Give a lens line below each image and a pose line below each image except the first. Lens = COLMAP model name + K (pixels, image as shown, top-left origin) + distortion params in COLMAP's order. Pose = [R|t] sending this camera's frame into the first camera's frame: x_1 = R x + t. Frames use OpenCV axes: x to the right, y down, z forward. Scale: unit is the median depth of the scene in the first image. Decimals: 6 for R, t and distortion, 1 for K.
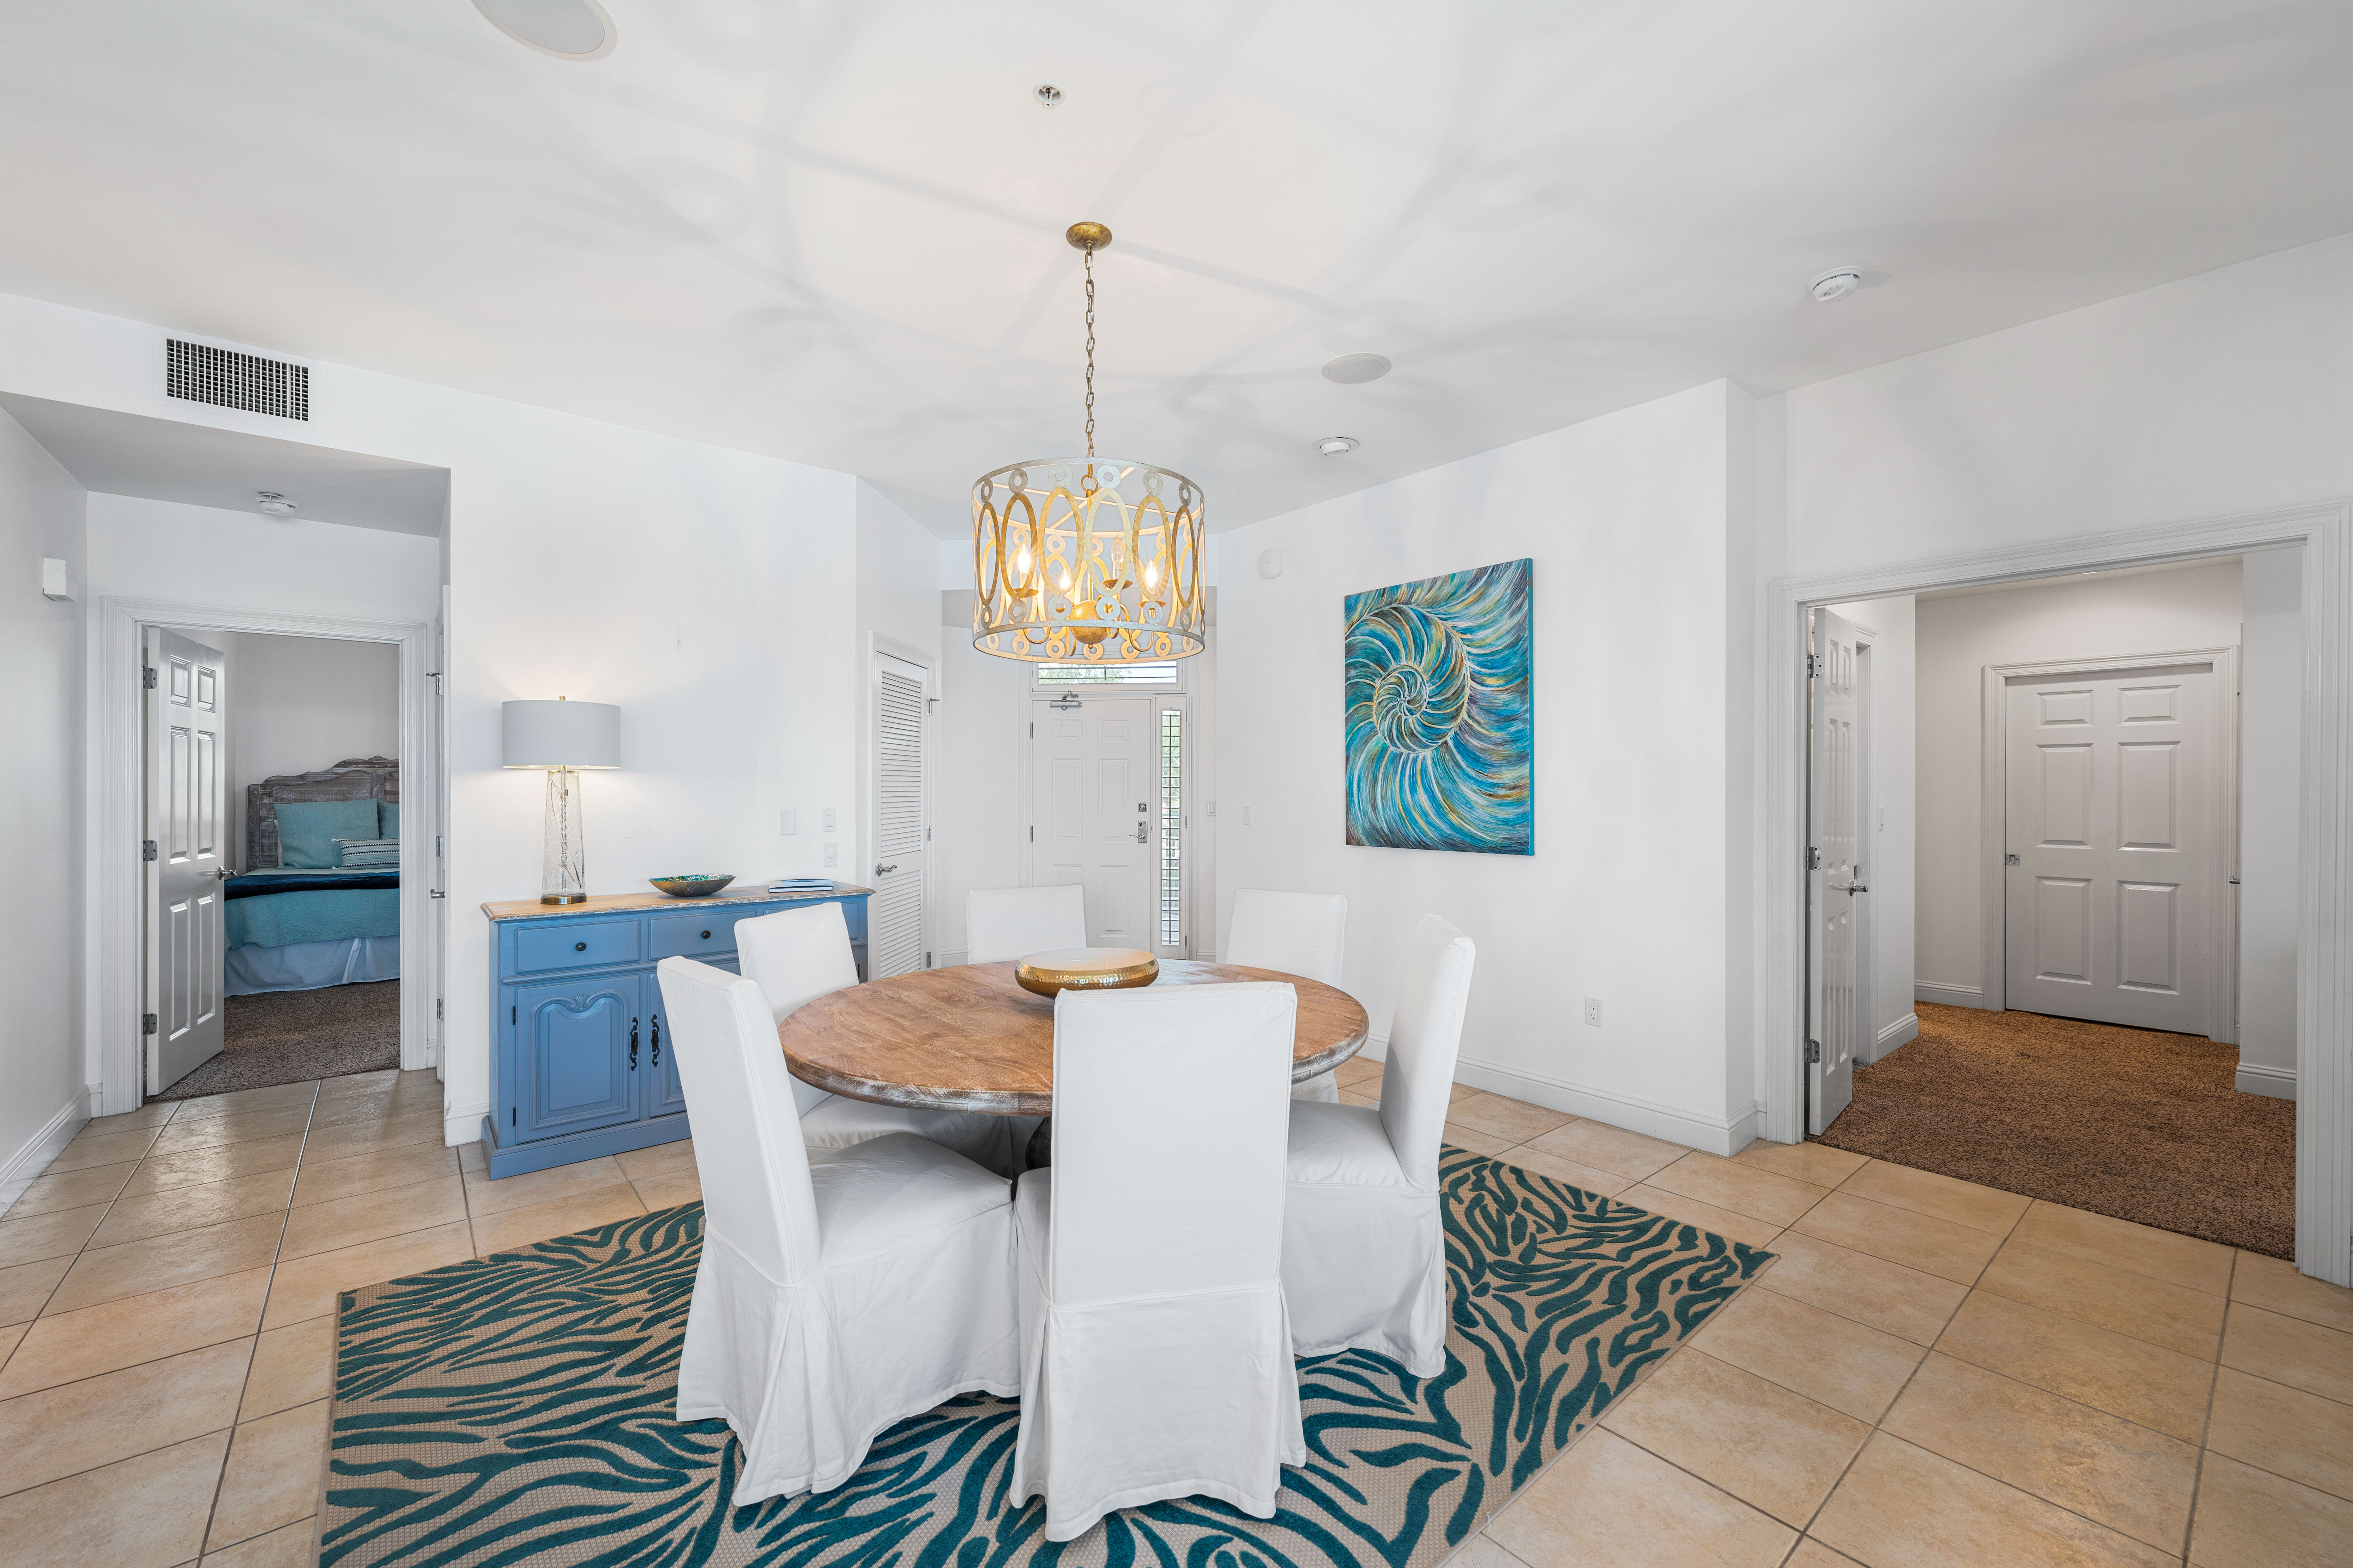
lens RADIAL K [[943.3, 0, 1185.8], [0, 943.3, 787.4], [0, 0, 1]] dist [0.000965, -0.000238]
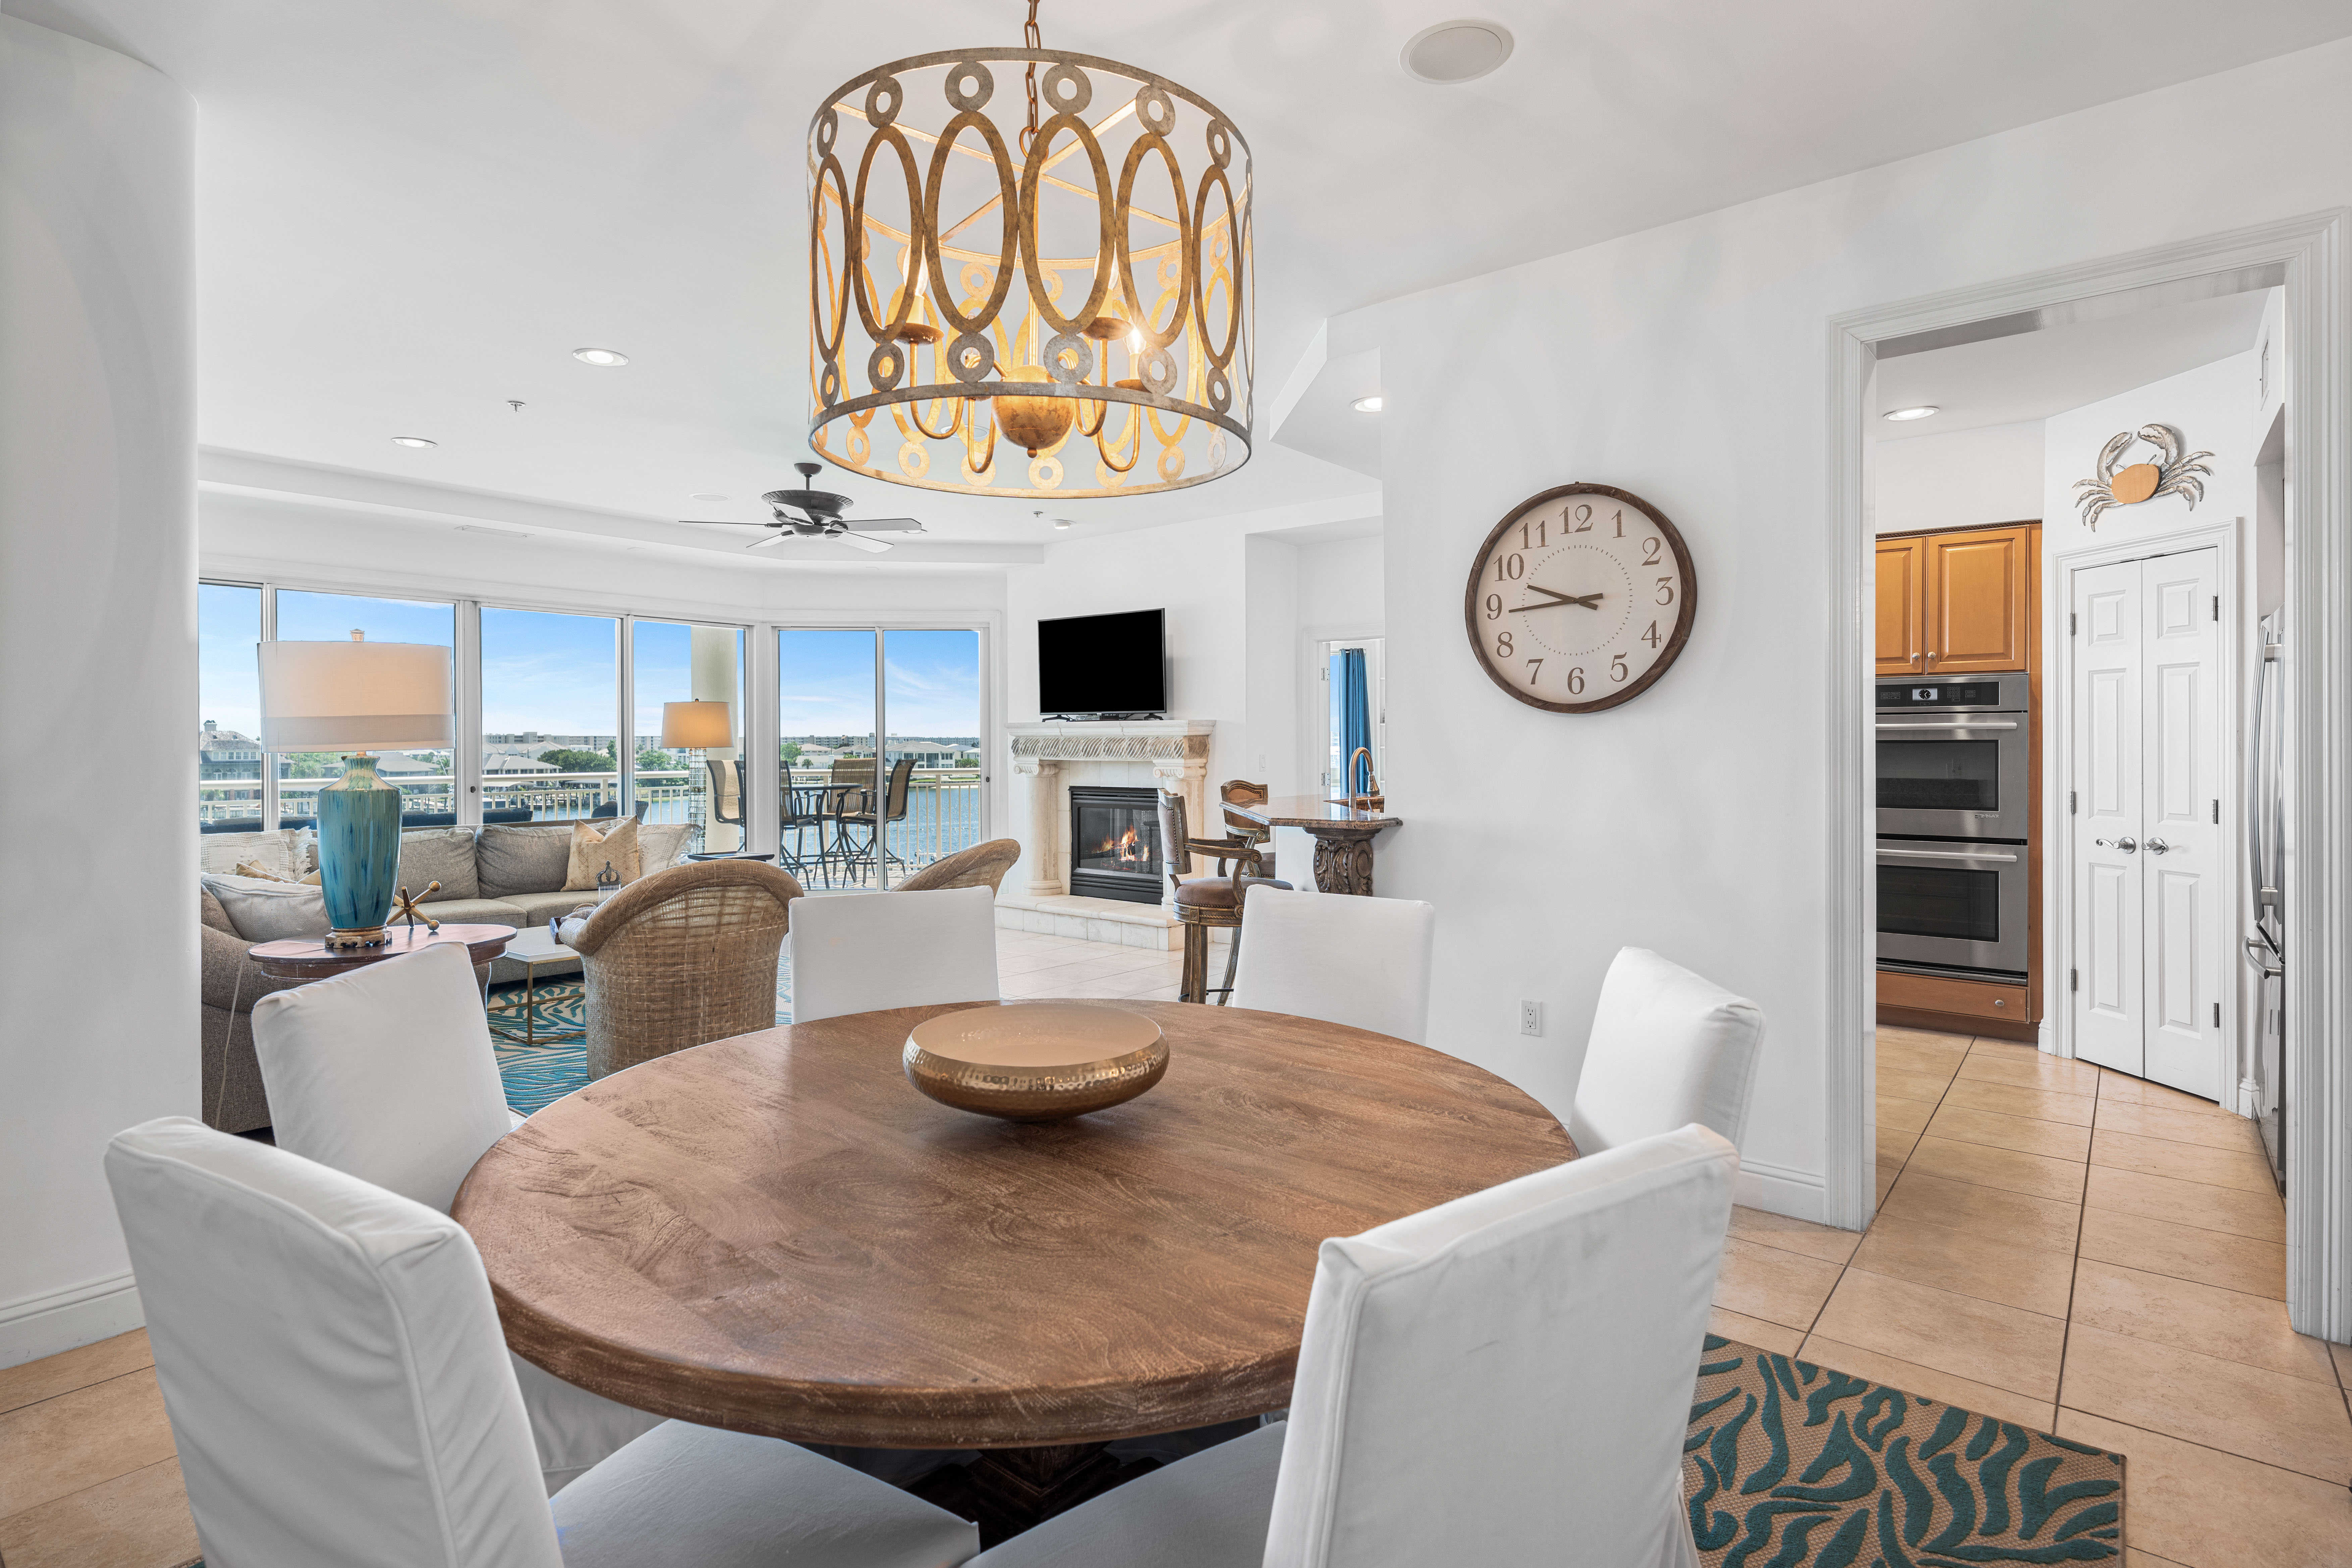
lens RADIAL K [[1162.6, 0, 1172.4], [0, 1162.6, 742.1], [0, 0, 1]] dist [-0.001340, -0.000458]
pose [[-0.983727, 0.000487, -0.179671, -0.033971], [0.001450, 0.999985, -0.005231, 0.009446], [0.179666, -0.005406, -0.983713, 0.962517]]
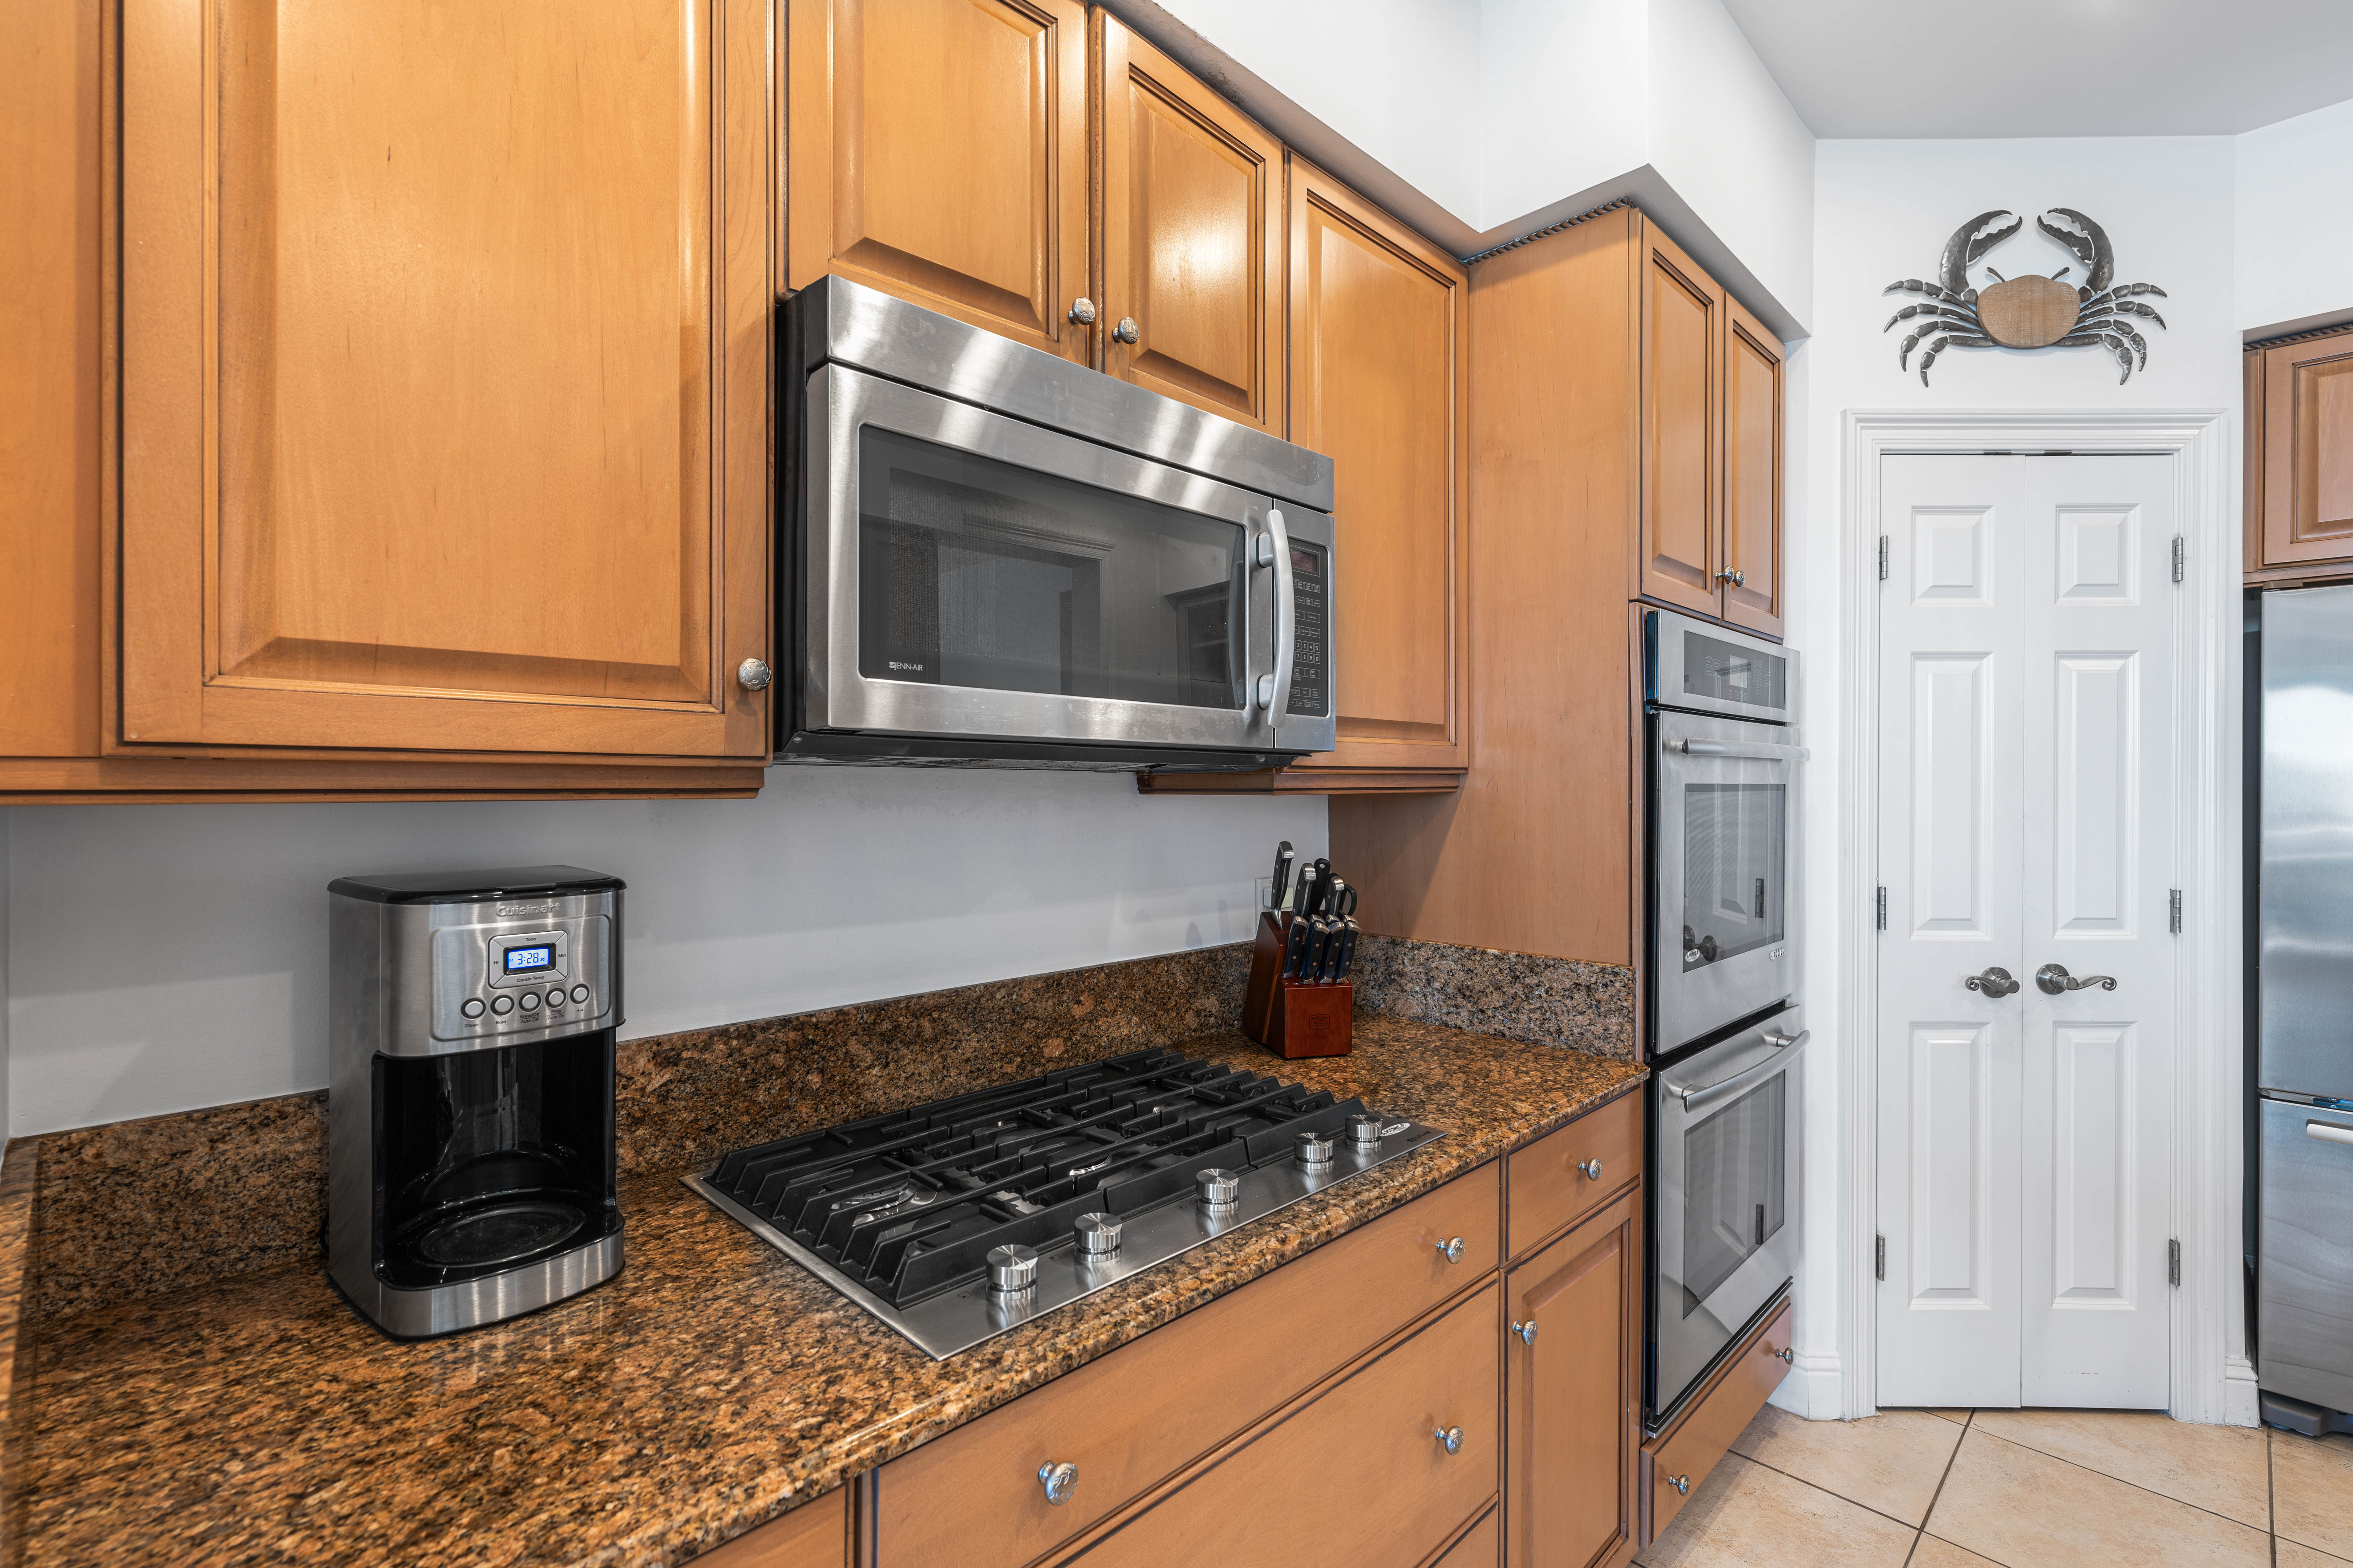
lens RADIAL K [[1063.4, 0, 1159.7], [0, 1063.4, 785.3], [0, 0, 1]] dist [0.000909, 0.000099]
pose [[0.075173, -0.001232, -0.997170, -0.577740], [0.003024, 0.999995, -0.001008, 0.002085], [0.997166, -0.002940, 0.075177, -0.333027]]
